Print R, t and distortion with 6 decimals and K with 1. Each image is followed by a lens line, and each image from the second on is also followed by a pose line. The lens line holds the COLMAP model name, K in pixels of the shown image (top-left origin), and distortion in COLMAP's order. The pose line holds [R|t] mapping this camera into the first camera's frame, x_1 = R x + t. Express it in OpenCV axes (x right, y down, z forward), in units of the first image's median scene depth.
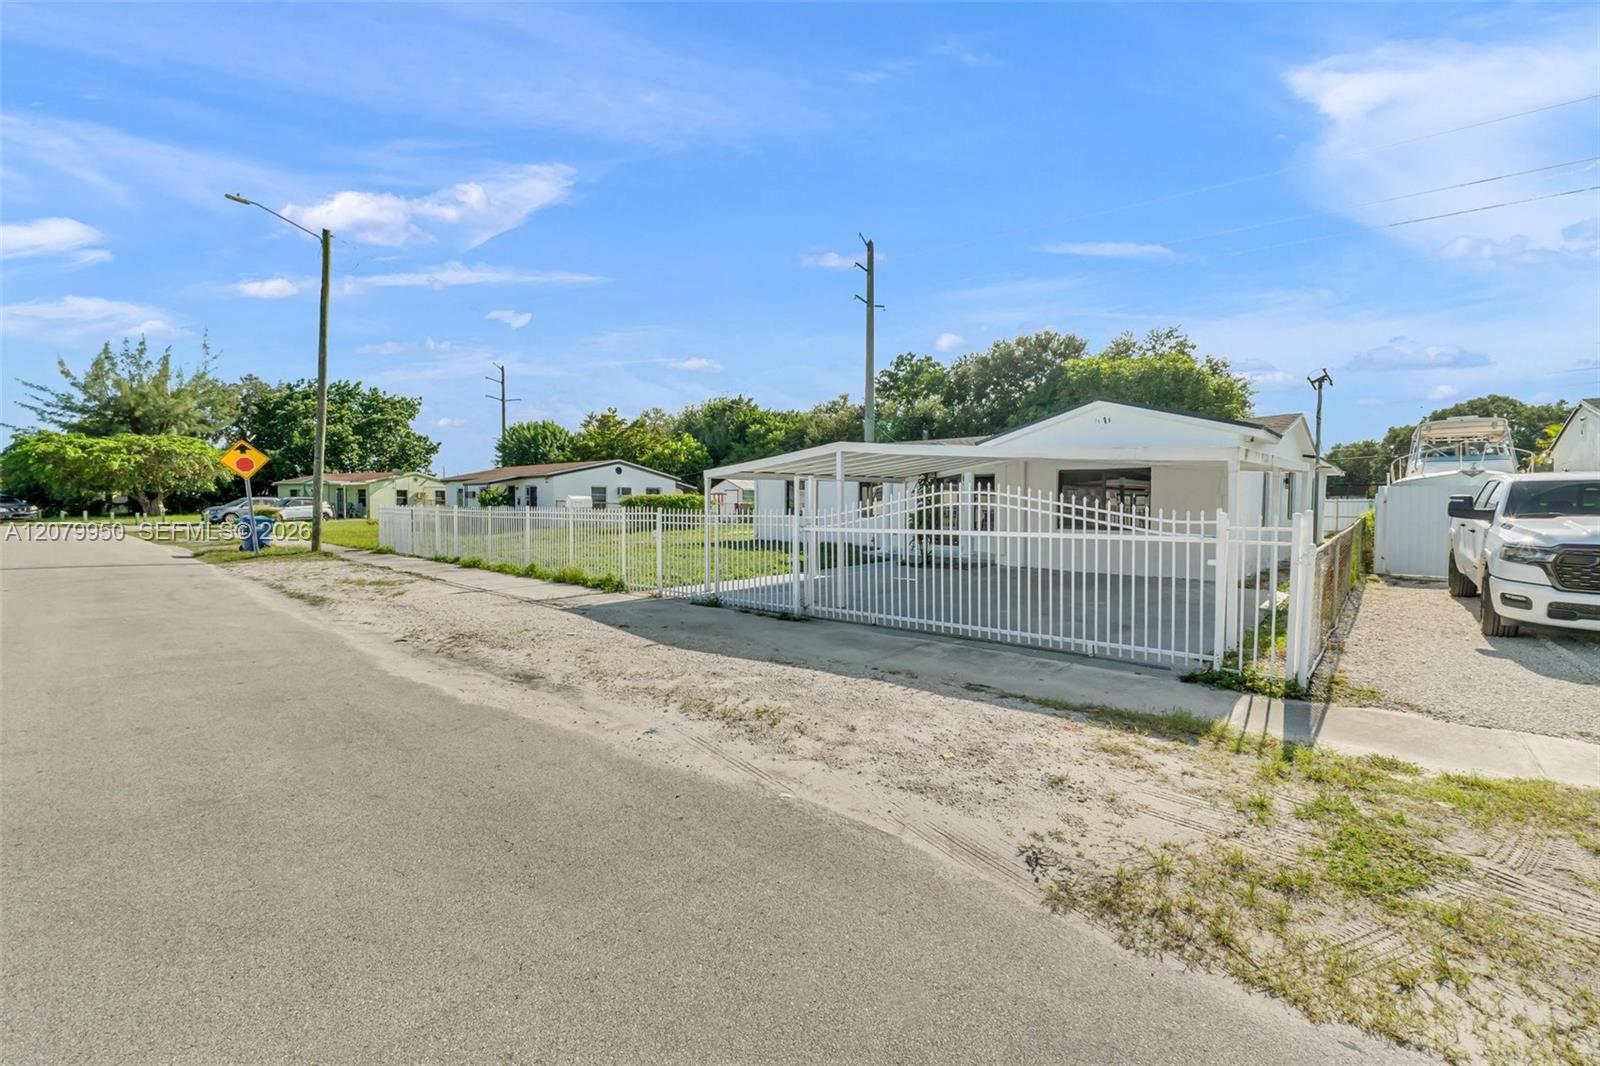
lens RADIAL K [[673.5, 0, 796.8], [0, 673.5, 539.5], [0, 0, 1]] dist [0.004164, 0.000166]
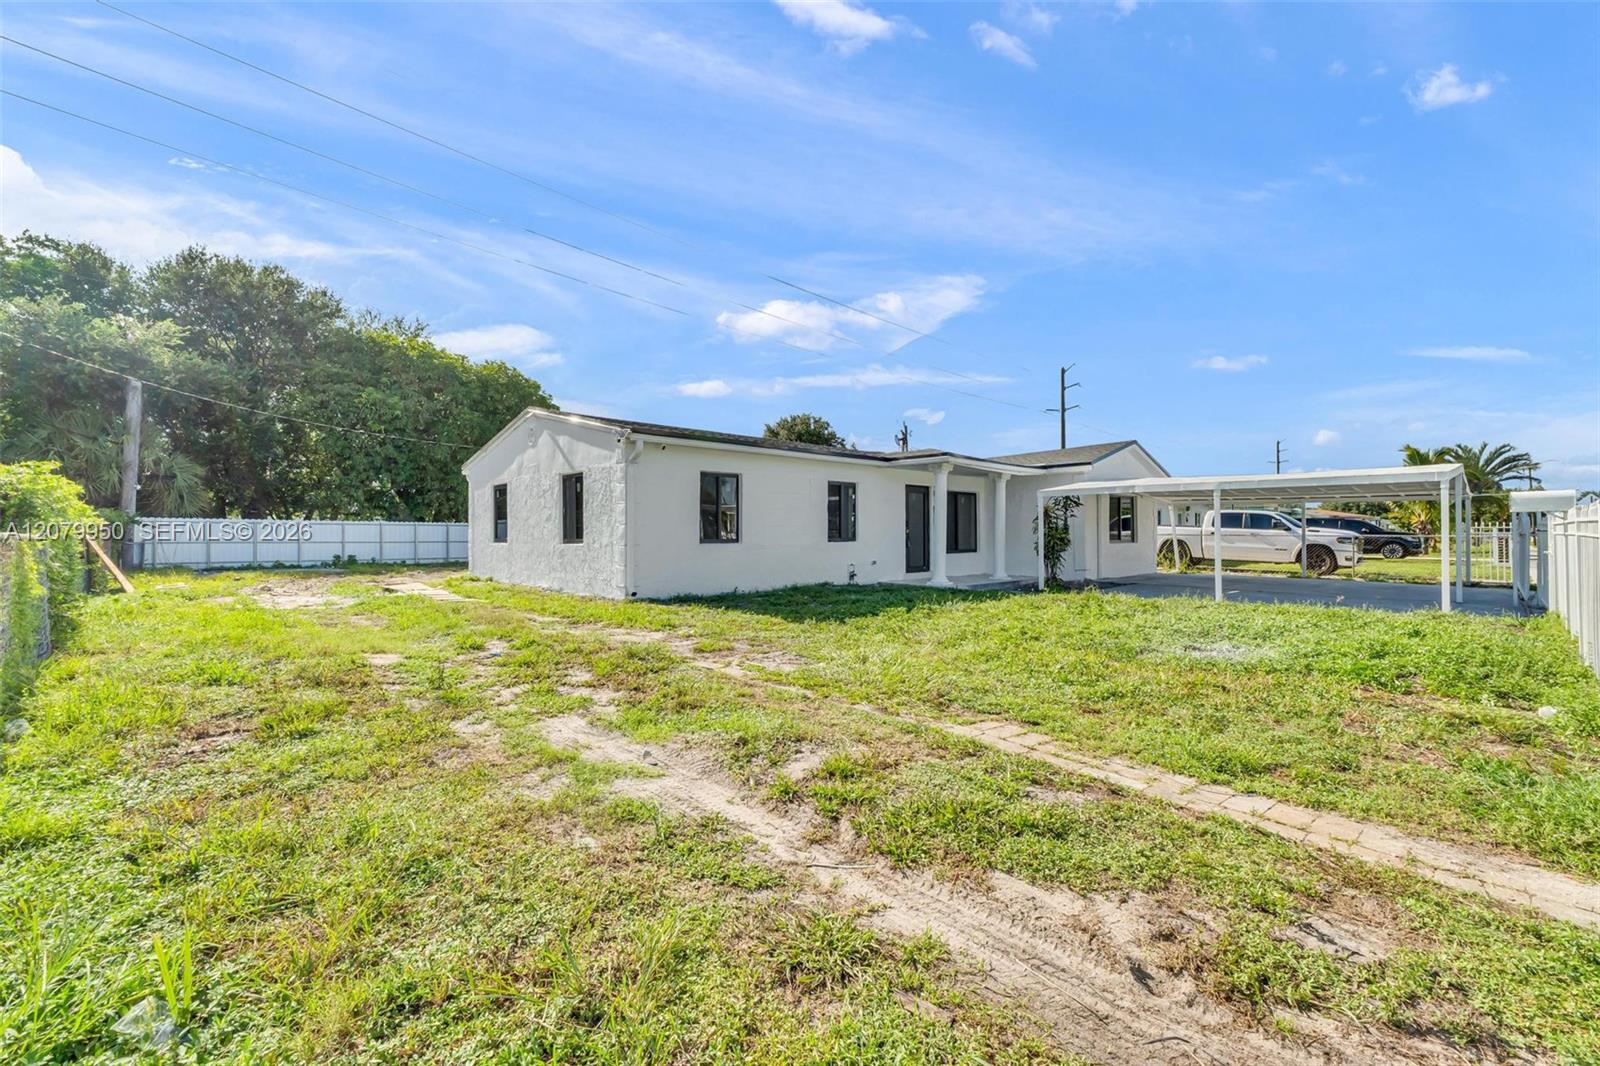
lens RADIAL K [[673.5, 0, 791.7], [0, 673.5, 538.6], [0, 0, 1]] dist [0.004164, 0.000166]
pose [[0.999992, 0.000978, 0.003986, -0.646118], [-0.000974, 0.999999, -0.000982, -0.127921], [-0.003987, 0.000978, 0.999992, -0.091593]]
